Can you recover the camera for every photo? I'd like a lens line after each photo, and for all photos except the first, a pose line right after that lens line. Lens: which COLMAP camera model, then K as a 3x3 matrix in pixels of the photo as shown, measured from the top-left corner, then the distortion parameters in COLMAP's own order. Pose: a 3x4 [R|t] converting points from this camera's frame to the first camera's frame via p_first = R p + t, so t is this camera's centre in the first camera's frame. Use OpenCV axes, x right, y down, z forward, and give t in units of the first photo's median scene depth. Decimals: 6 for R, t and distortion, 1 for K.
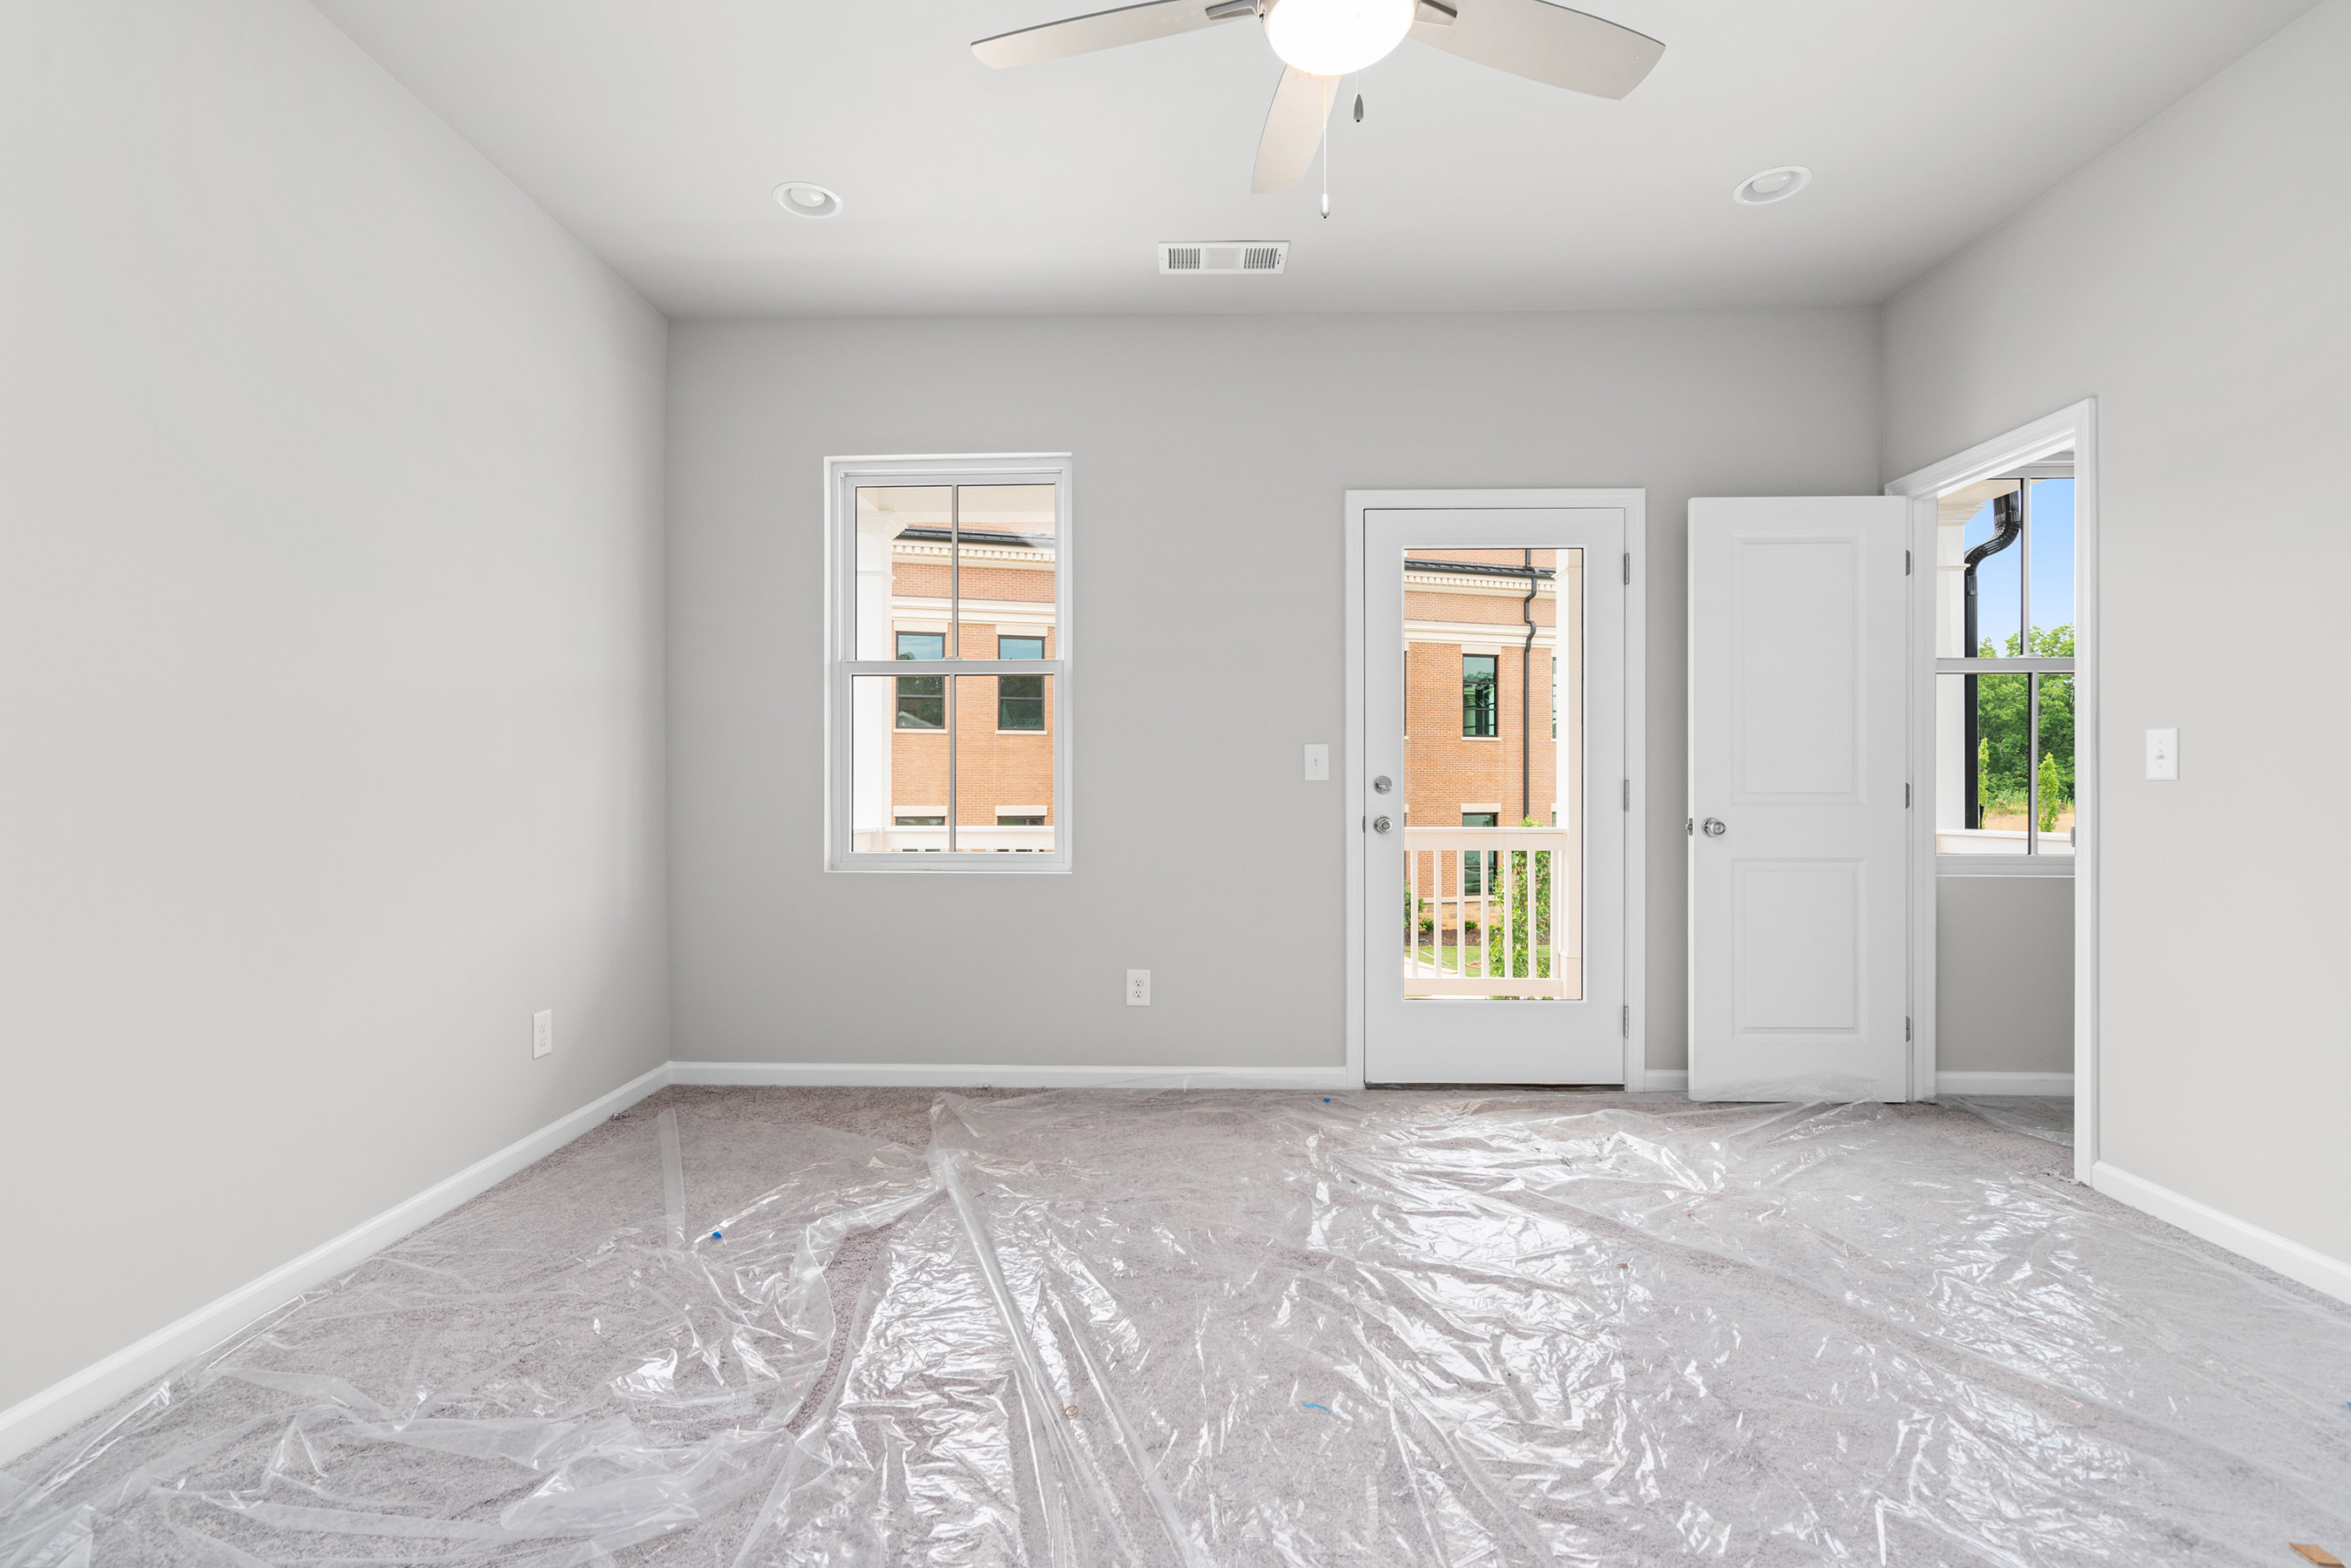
lens RADIAL K [[1056.6, 0, 1178.1], [0, 1056.6, 782.6], [0, 0, 1]] dist [-0.005232, 0.004161]
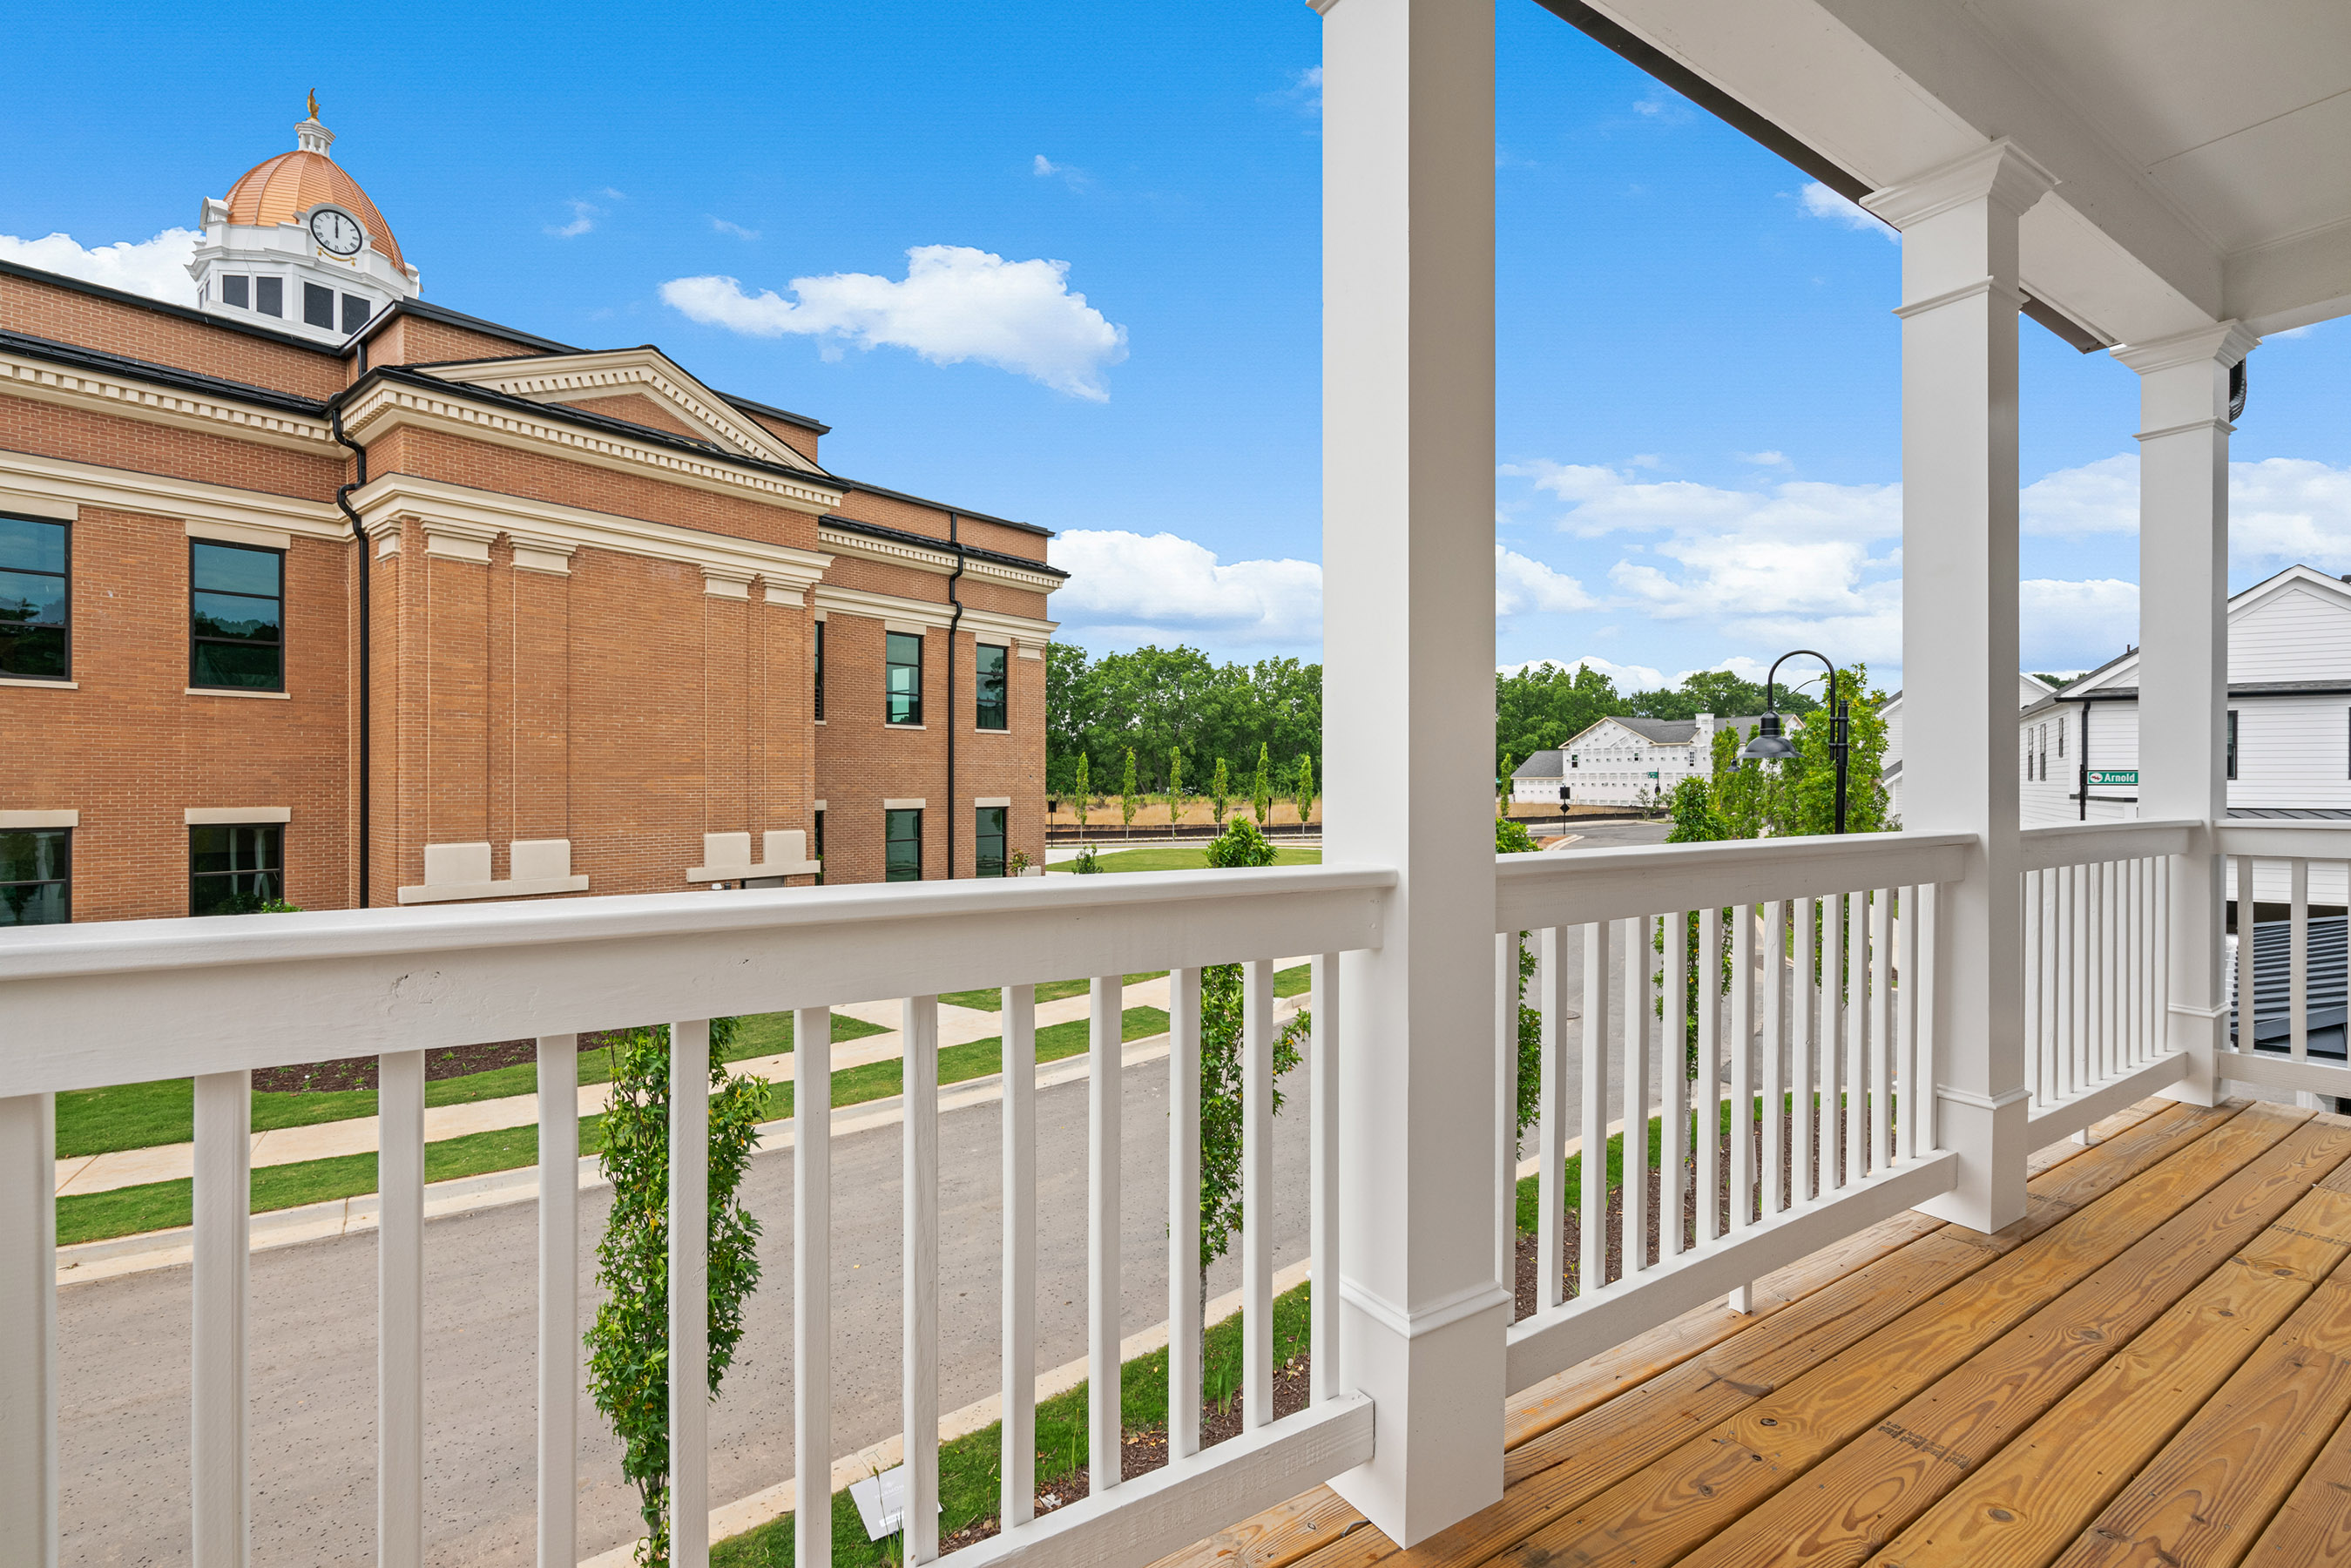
lens RADIAL K [[1056.6, 0, 1159.9], [0, 1056.6, 788.6], [0, 0, 1]] dist [-0.005232, 0.004161]
pose [[0.827848, -0.002565, 0.560947, -0.038498], [-0.002163, 0.999968, 0.007765, 0.003653], [-0.560949, -0.007641, 0.827815, 0.132757]]
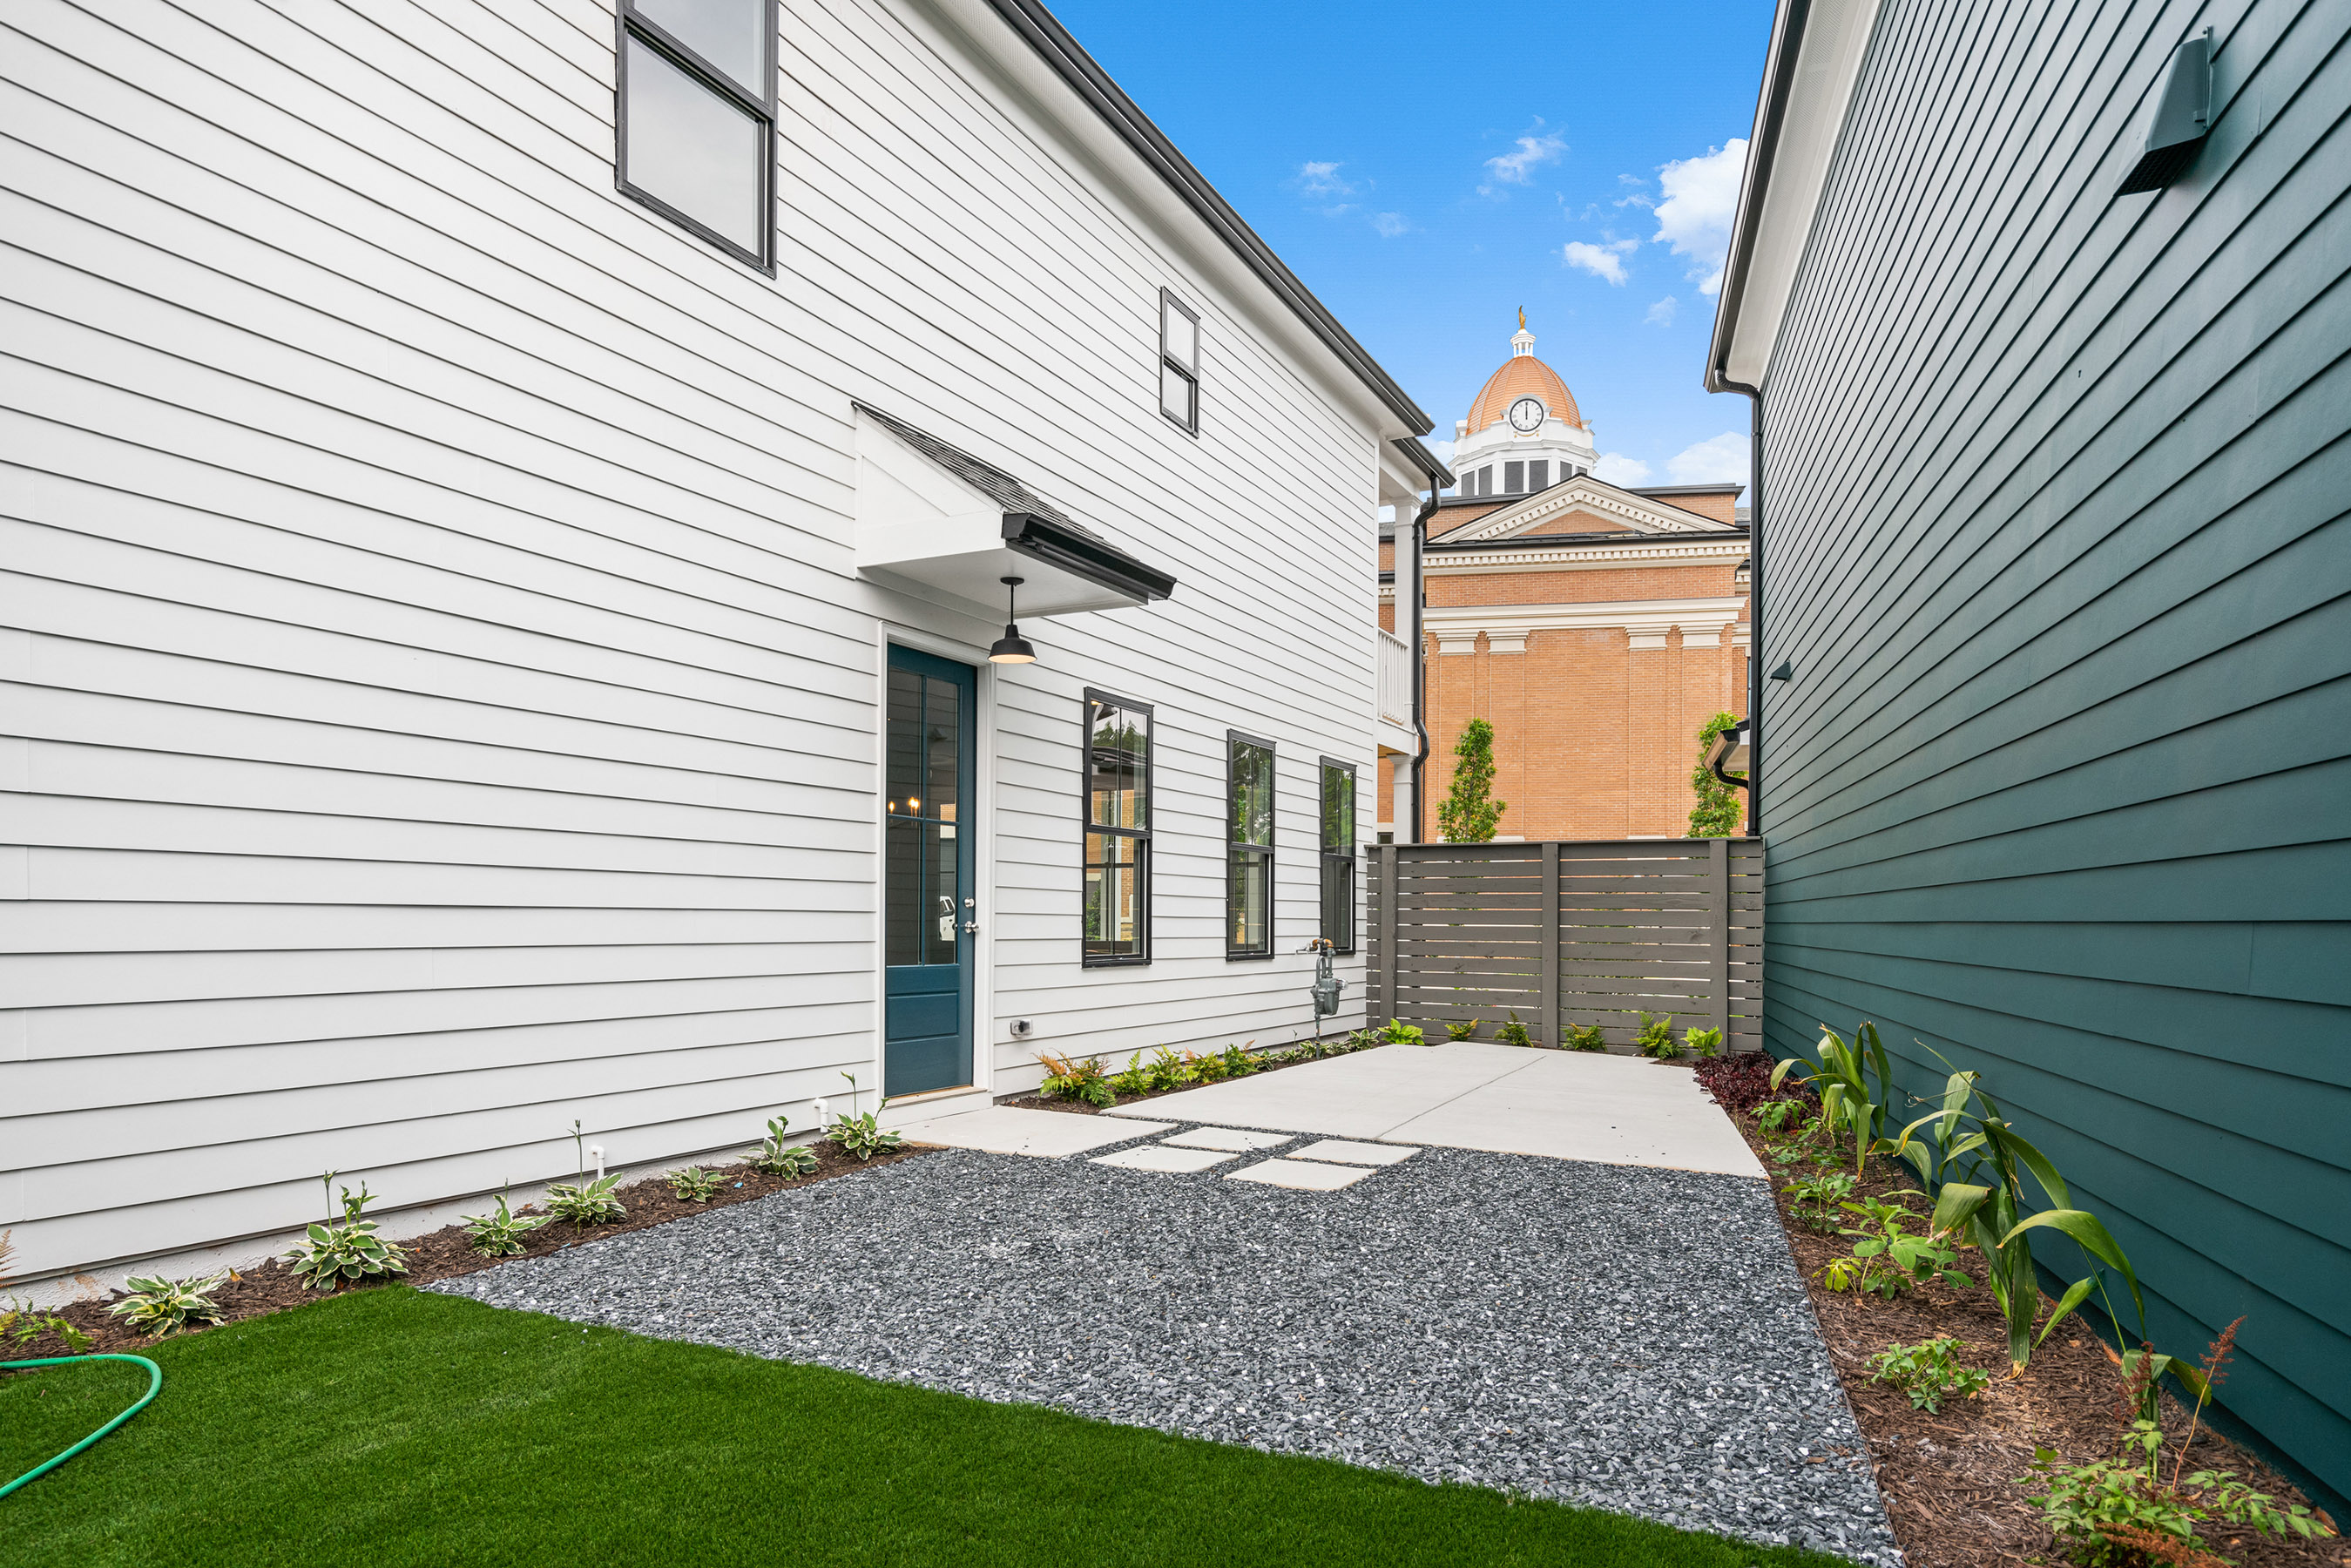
lens RADIAL K [[1348.3, 0, 1192.6], [0, 1348.3, 909.1], [0, 0, 1]] dist [0.012512, -0.000473]
pose [[0.894658, 0.007060, -0.446695, 0.266029], [-0.006347, 0.999975, 0.003094, 0.094351], [0.446706, 0.000067, 0.894681, -0.283140]]
